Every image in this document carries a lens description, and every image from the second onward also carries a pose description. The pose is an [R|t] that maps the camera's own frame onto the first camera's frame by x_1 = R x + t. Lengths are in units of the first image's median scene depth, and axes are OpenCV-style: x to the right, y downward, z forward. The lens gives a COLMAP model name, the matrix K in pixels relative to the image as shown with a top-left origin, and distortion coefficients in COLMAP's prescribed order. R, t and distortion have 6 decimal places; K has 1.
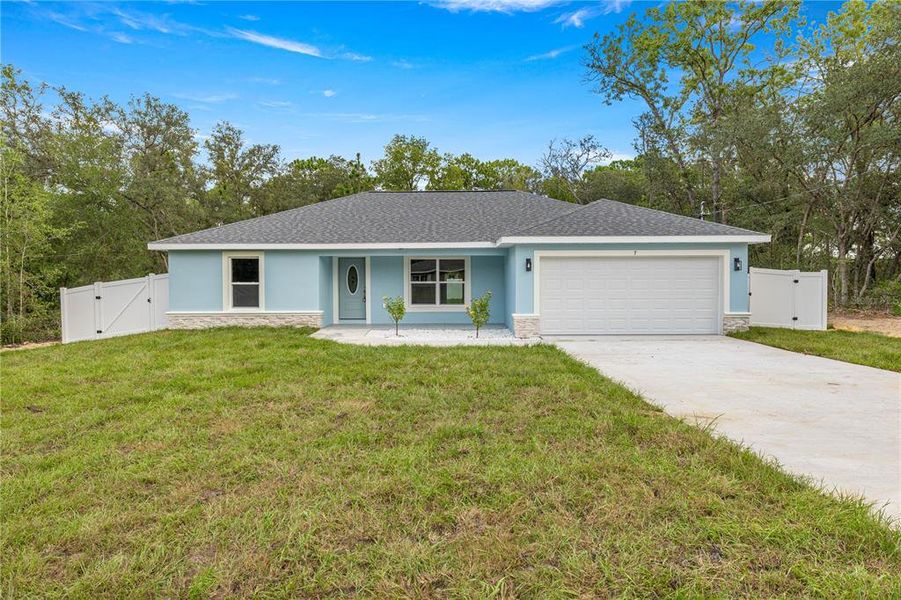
lens RADIAL K [[580.5, 0, 453.6], [0, 580.5, 301.9], [0, 0, 1]] dist [0.004386, -0.000235]
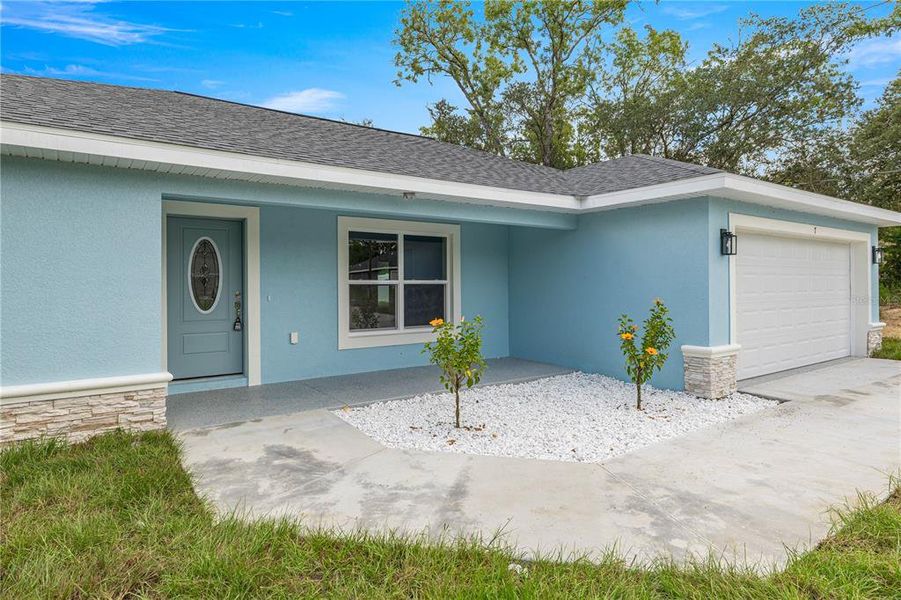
lens RADIAL K [[516.5, 0, 451.3], [0, 516.5, 291.5], [0, 0, 1]] dist [0.002850, 0.001089]
pose [[0.819340, -0.008231, 0.573249, -0.260442], [0.023953, 0.999515, -0.019885, -0.018002], [-0.572807, 0.030024, 0.819140, 0.687266]]
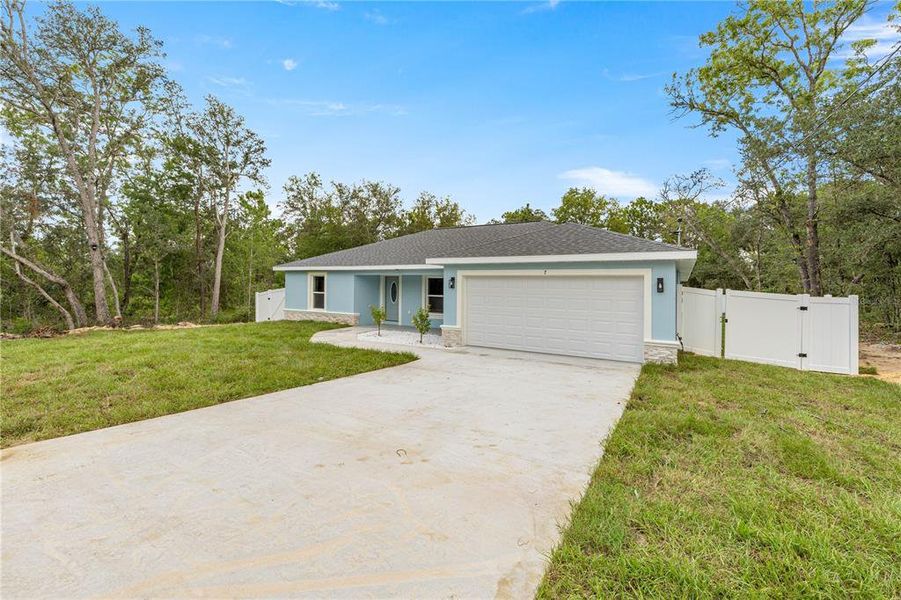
lens RADIAL K [[389.6, 0, 446.7], [0, 389.6, 293.5], [0, 0, 1]] dist [0.000654, -0.000144]
pose [[0.858039, 0.027509, -0.512846, 0.451202], [-0.047379, 0.998546, -0.025708, -0.019302], [0.511394, 0.046357, 0.858095, 0.293507]]
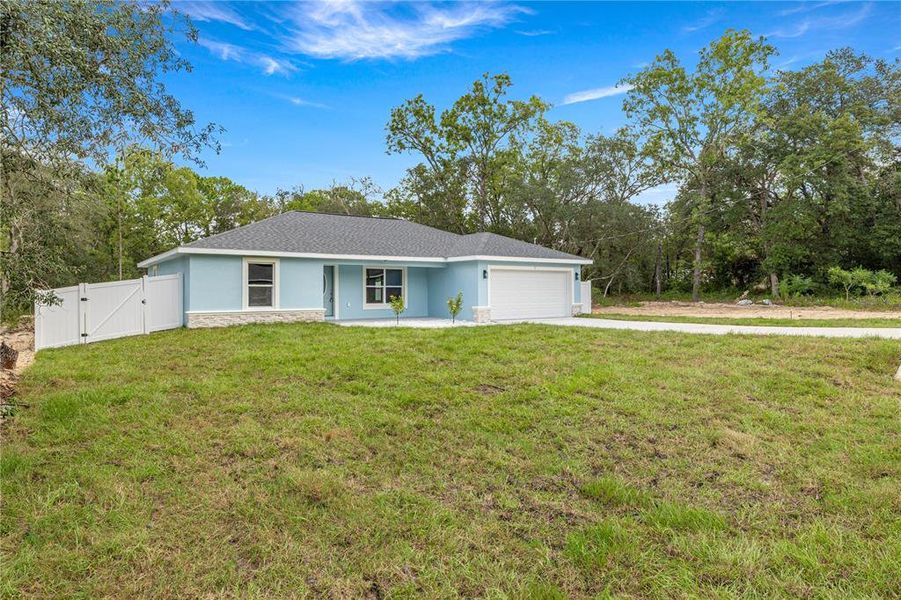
lens RADIAL K [[516.5, 0, 445.2], [0, 516.5, 295.2], [0, 0, 1]] dist [0.002850, 0.001089]
pose [[0.820175, -0.002815, 0.572106, -0.641184], [0.019911, 0.999523, -0.023627, 0.018543], [-0.571766, 0.030769, 0.819839, -0.042172]]
